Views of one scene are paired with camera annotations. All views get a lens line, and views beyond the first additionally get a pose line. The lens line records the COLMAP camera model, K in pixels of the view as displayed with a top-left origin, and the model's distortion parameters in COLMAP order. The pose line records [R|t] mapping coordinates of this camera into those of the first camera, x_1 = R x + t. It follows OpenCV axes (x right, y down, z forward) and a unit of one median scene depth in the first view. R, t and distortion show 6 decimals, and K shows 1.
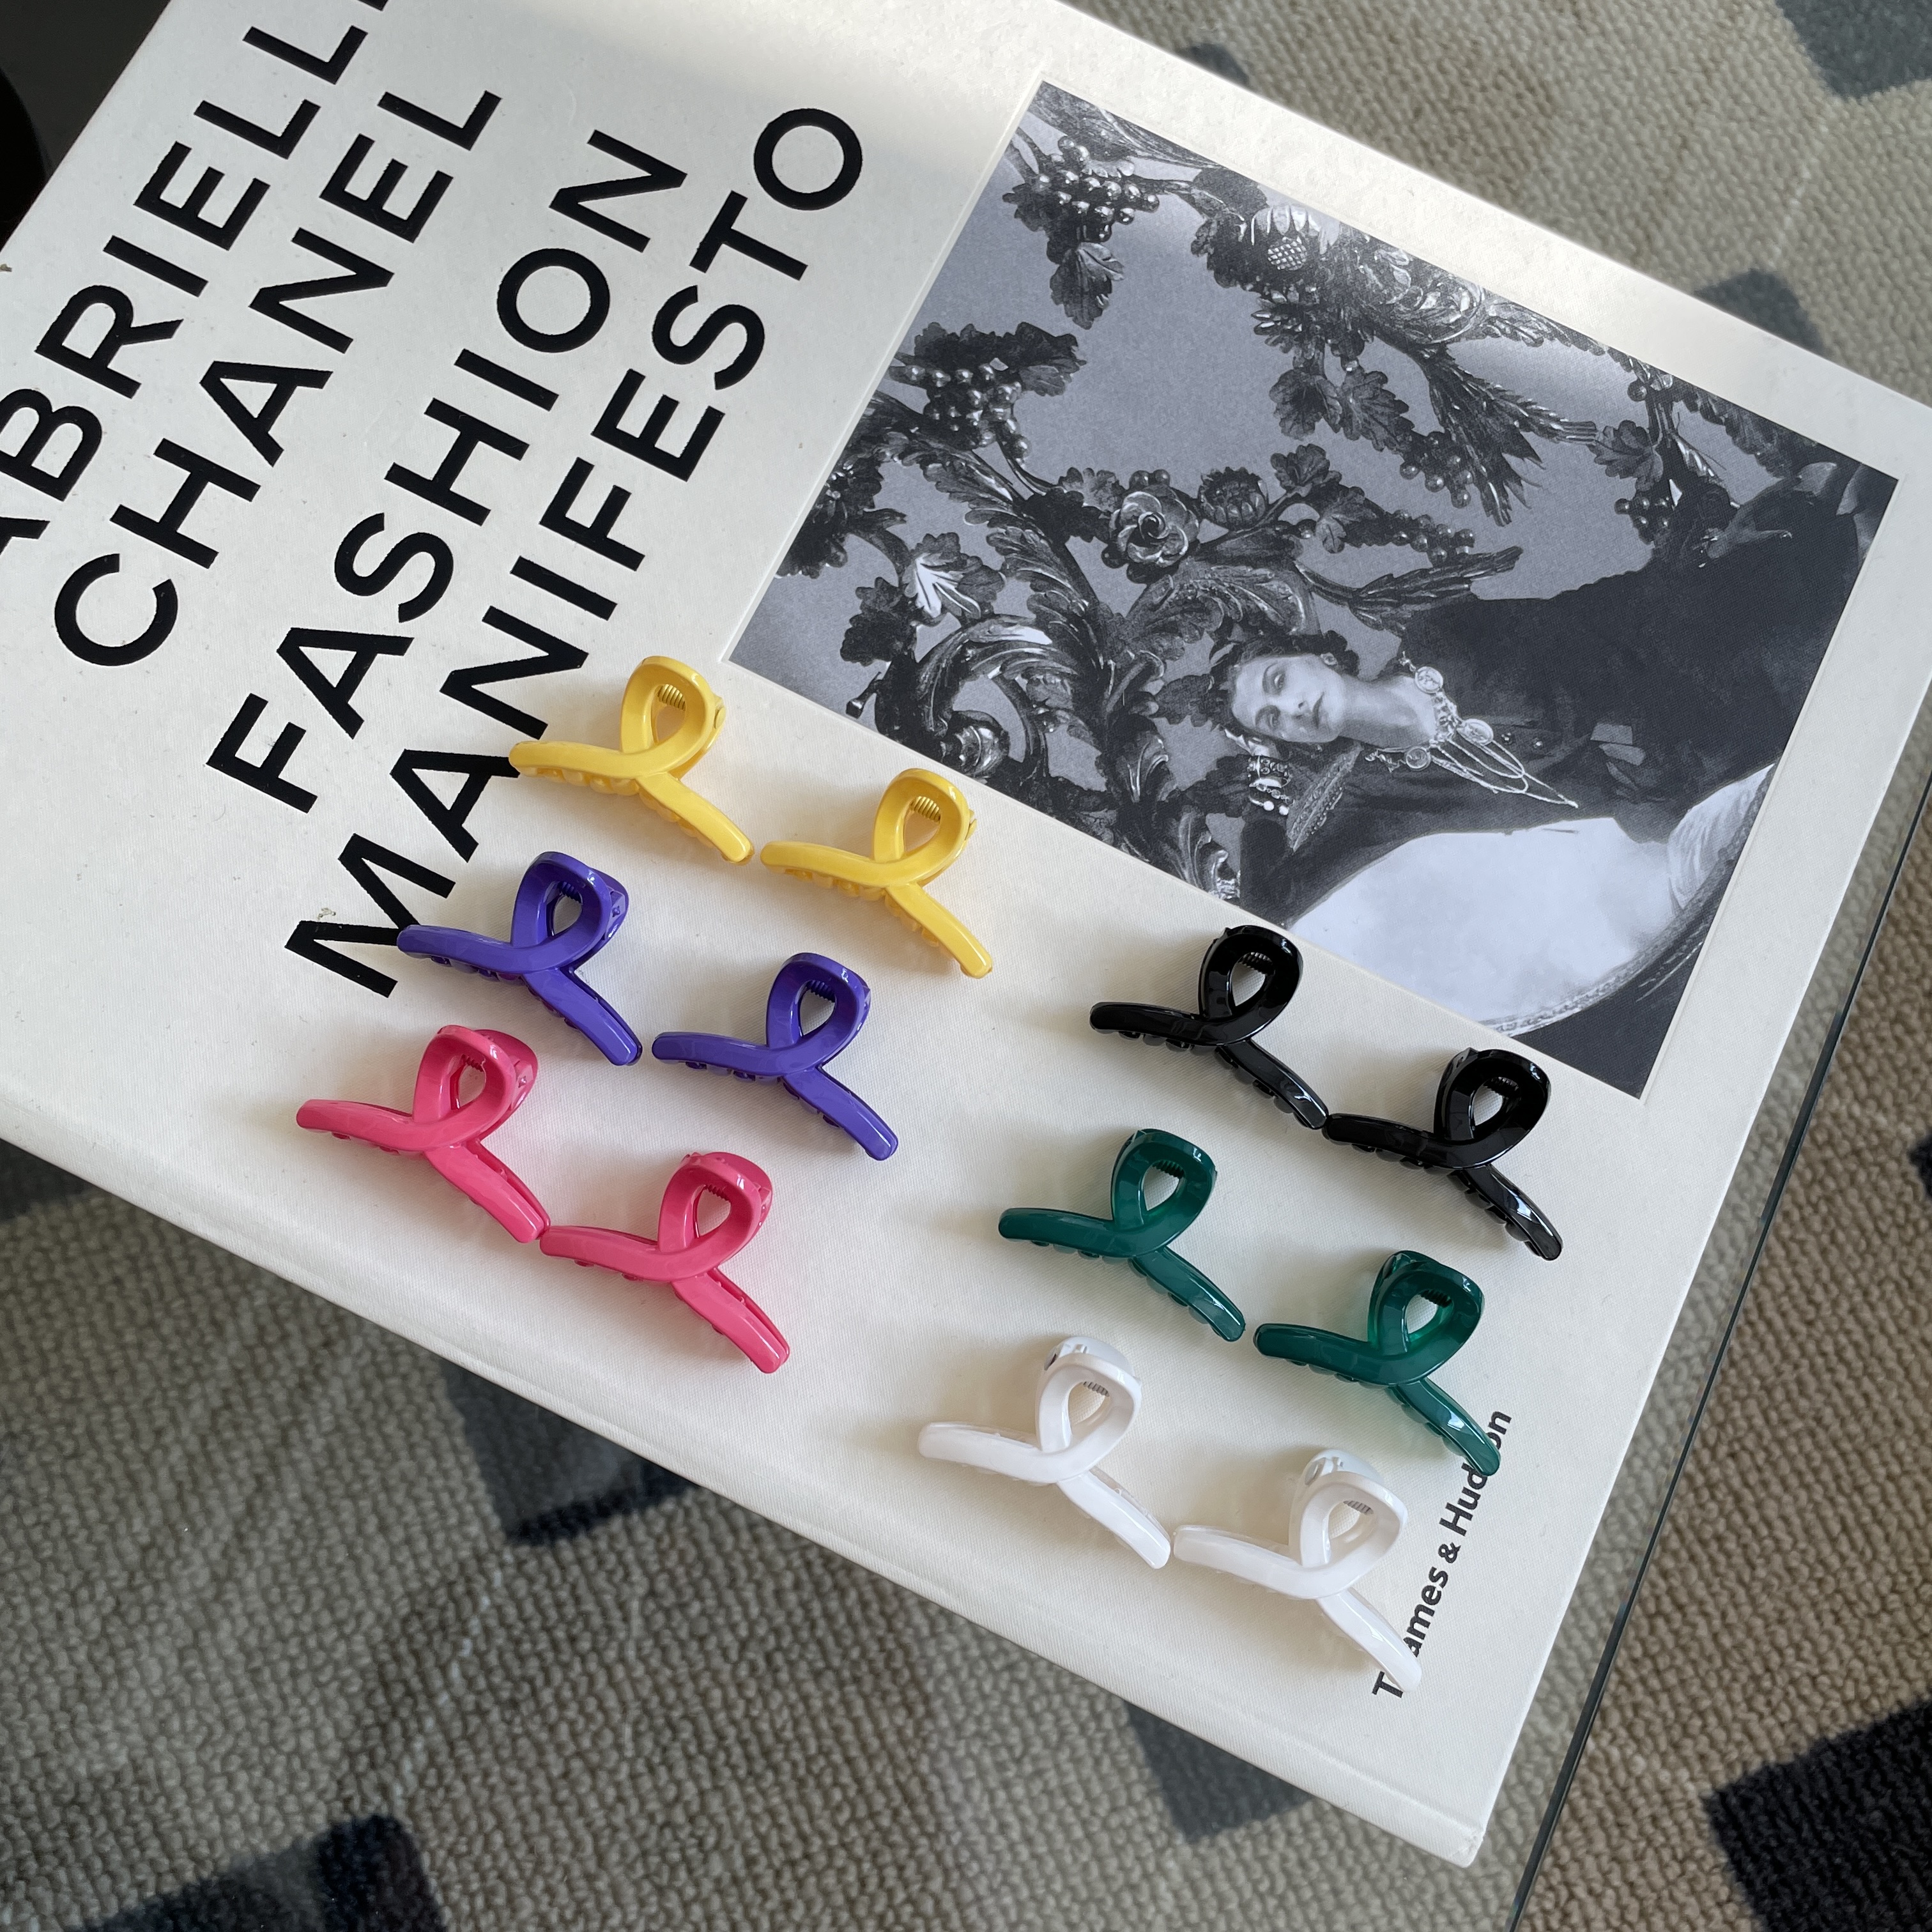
lens RADIAL K [[2183.4, 0, 958.9], [0, 2183.4, 1011.1], [0, 0, 1]] dist [0.047777, -0.162594]
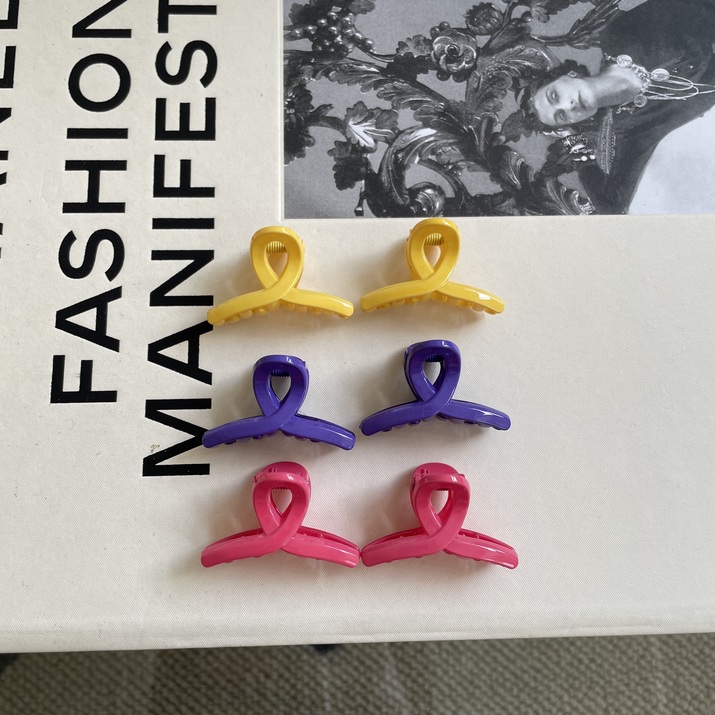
lens RADIAL K [[808.0, 0, 354.9], [0, 808.0, 374.2], [0, 0, 1]] dist [0.047777, -0.162594]
pose [[0.888911, -0.455266, 0.050707, -0.144456], [0.452309, 0.889833, 0.060120, -0.060092], [-0.072491, -0.030506, 0.996902, 0.326494]]
